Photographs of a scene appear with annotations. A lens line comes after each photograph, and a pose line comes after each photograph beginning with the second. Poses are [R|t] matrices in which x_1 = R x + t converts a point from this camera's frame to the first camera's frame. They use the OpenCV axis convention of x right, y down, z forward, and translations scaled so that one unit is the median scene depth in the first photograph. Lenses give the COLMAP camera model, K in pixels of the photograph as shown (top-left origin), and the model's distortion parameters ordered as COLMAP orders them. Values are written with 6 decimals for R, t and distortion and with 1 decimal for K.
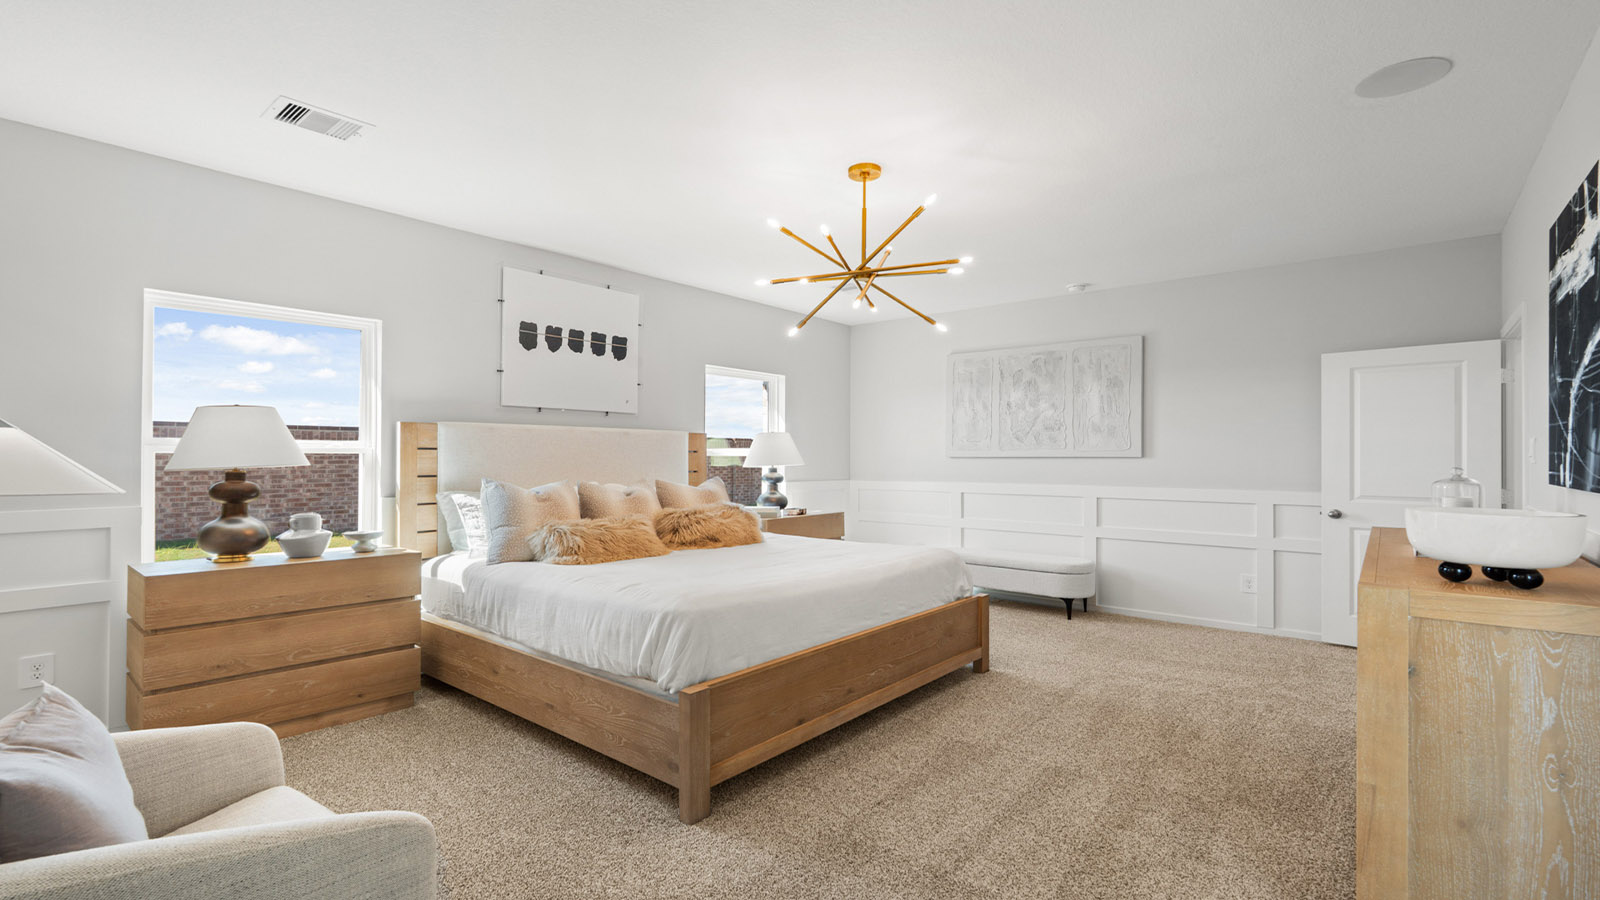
lens RADIAL K [[708.9, 0, 807.1], [0, 708.9, 455.6], [0, 0, 1]] dist [-0.001181, 0.000004]
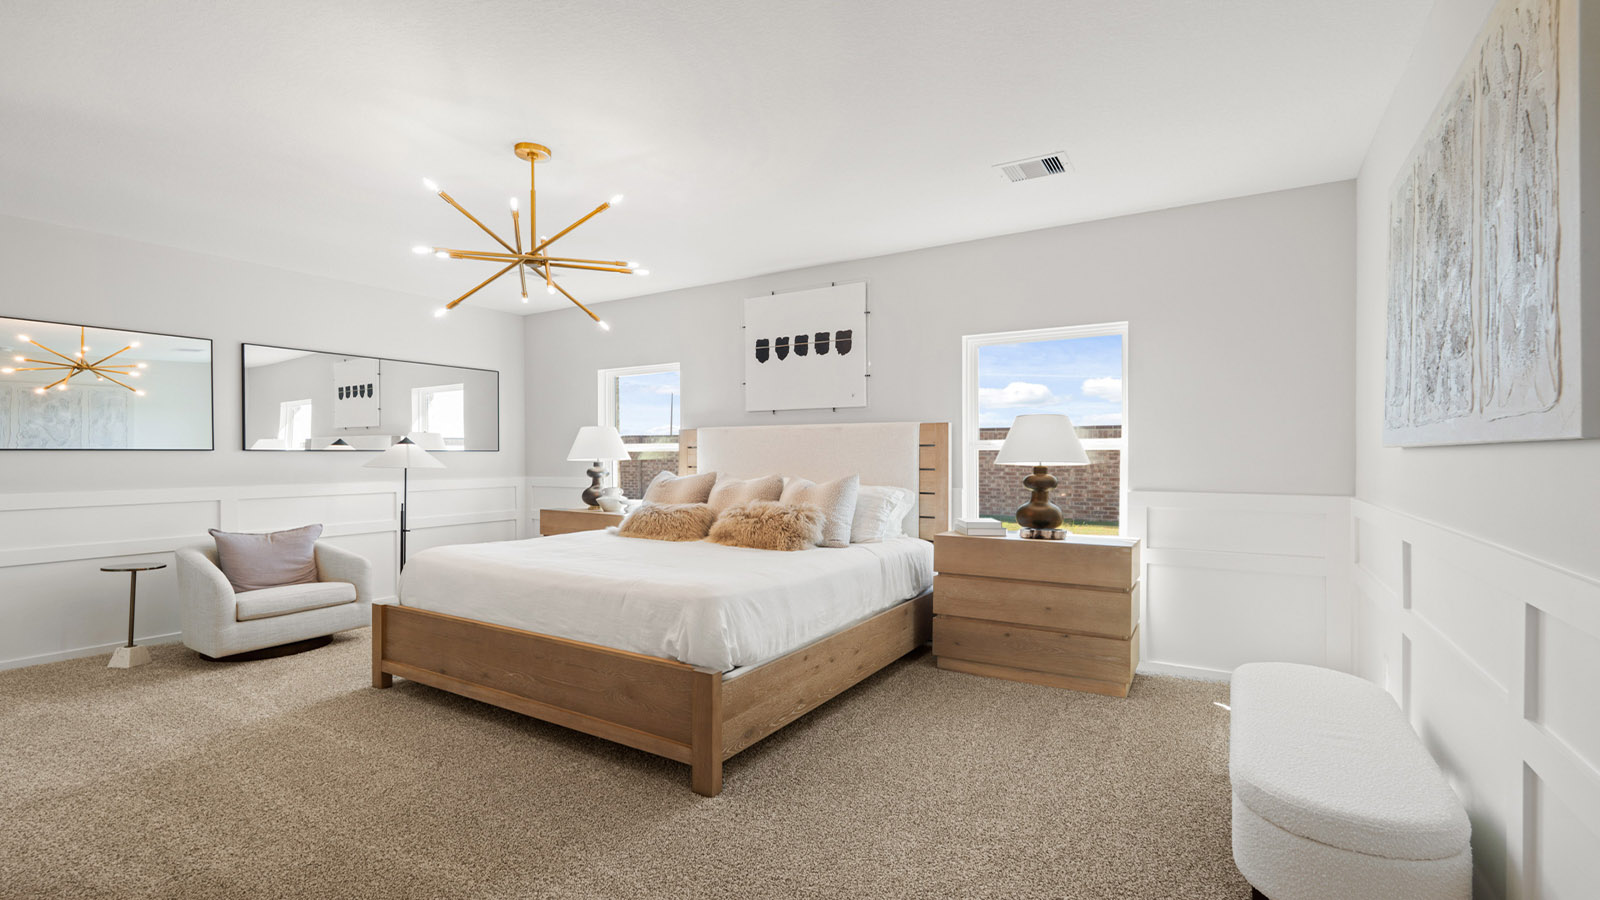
lens RADIAL K [[708.9, 0, 809.0], [0, 708.9, 459.4], [0, 0, 1]] dist [-0.001181, 0.000004]
pose [[0.137391, 0.004444, -0.990507, 0.628401], [0.004570, 0.999976, 0.005120, 0.005988], [0.990506, -0.005230, 0.137368, 0.721488]]
